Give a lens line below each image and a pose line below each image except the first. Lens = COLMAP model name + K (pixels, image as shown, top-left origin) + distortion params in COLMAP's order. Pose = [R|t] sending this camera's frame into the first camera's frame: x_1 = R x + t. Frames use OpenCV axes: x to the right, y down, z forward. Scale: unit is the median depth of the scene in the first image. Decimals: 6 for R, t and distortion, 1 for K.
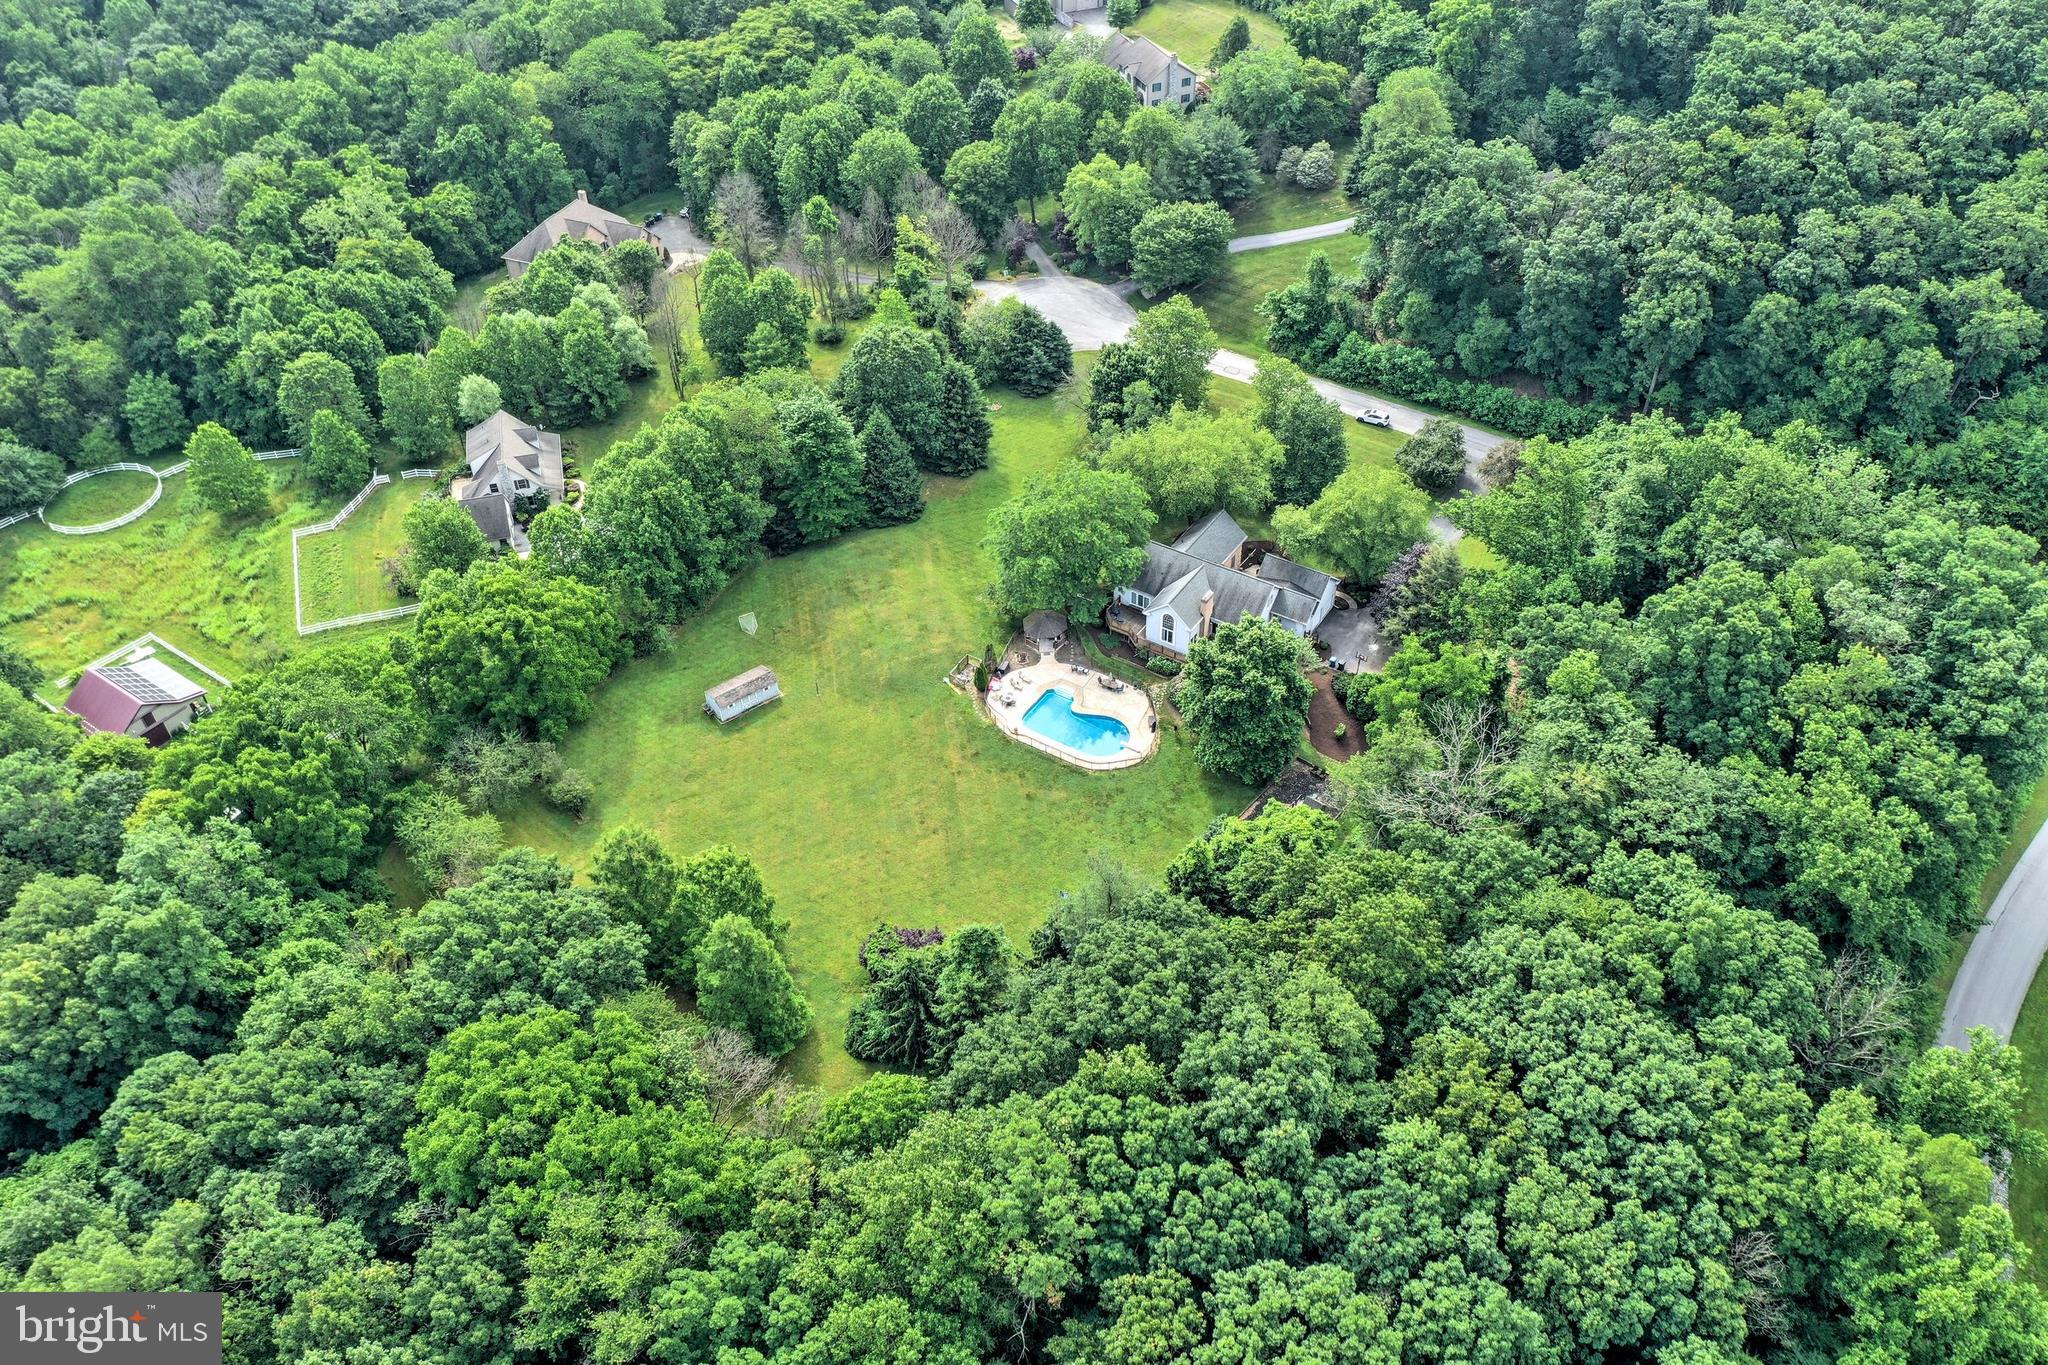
lens RADIAL K [[1605.4, 0, 1029.5], [0, 1605.4, 694.3], [0, 0, 1]] dist [-0.002640, 0.005315]
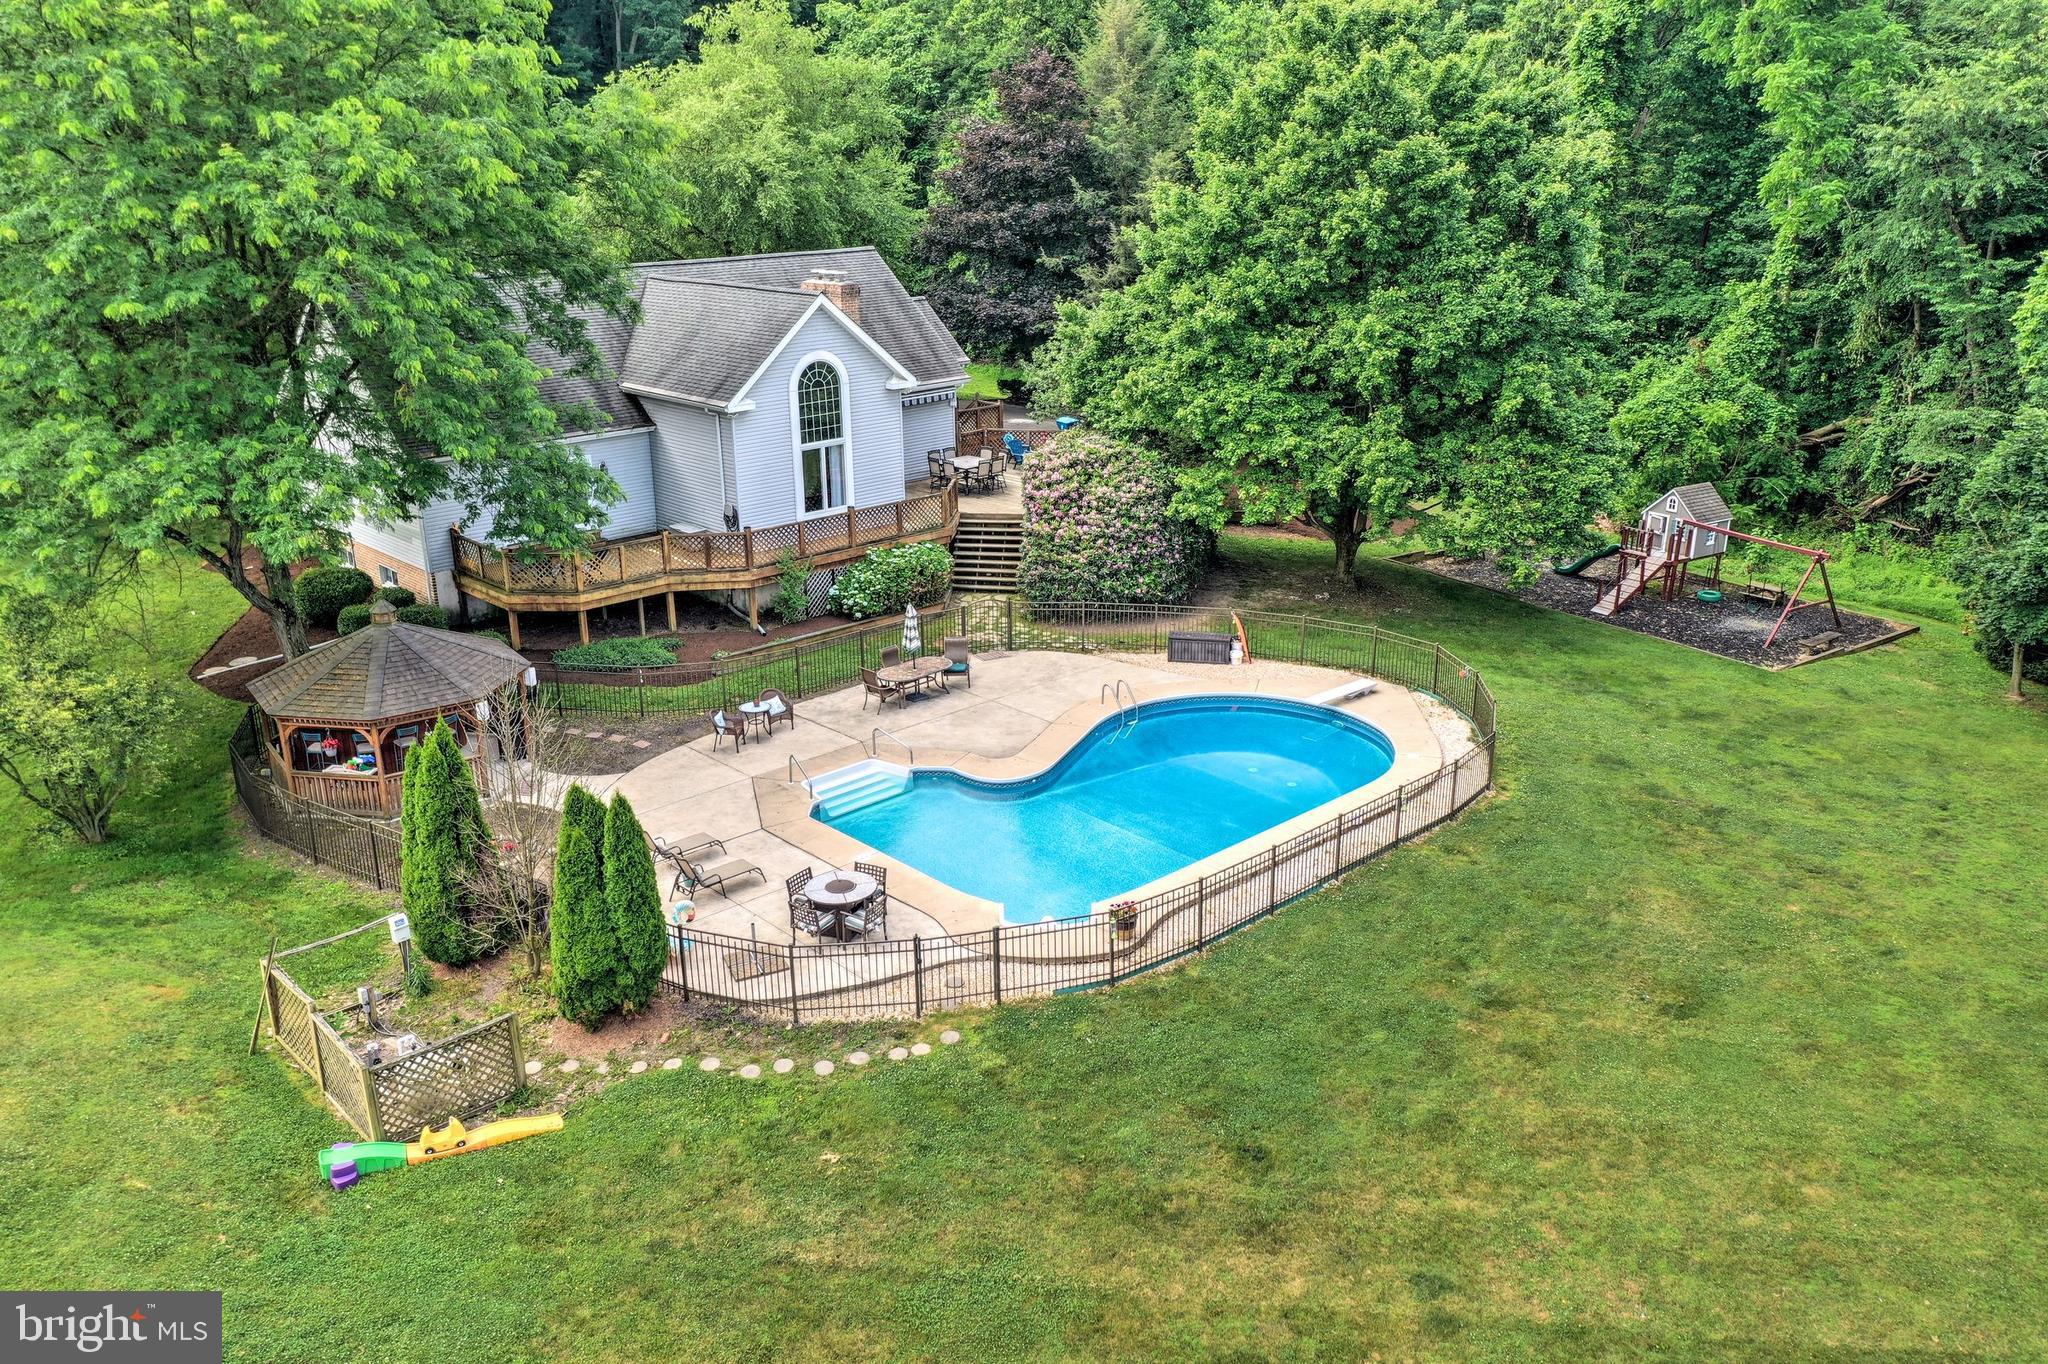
lens RADIAL K [[1605.4, 0, 1028.0], [0, 1605.4, 681.7], [0, 0, 1]] dist [-0.002640, 0.005315]
pose [[0.245762, -0.304539, 0.920248, -0.131507], [0.648022, 0.757651, 0.077669, -0.011675], [-0.720880, 0.577253, 0.383550, 0.861737]]
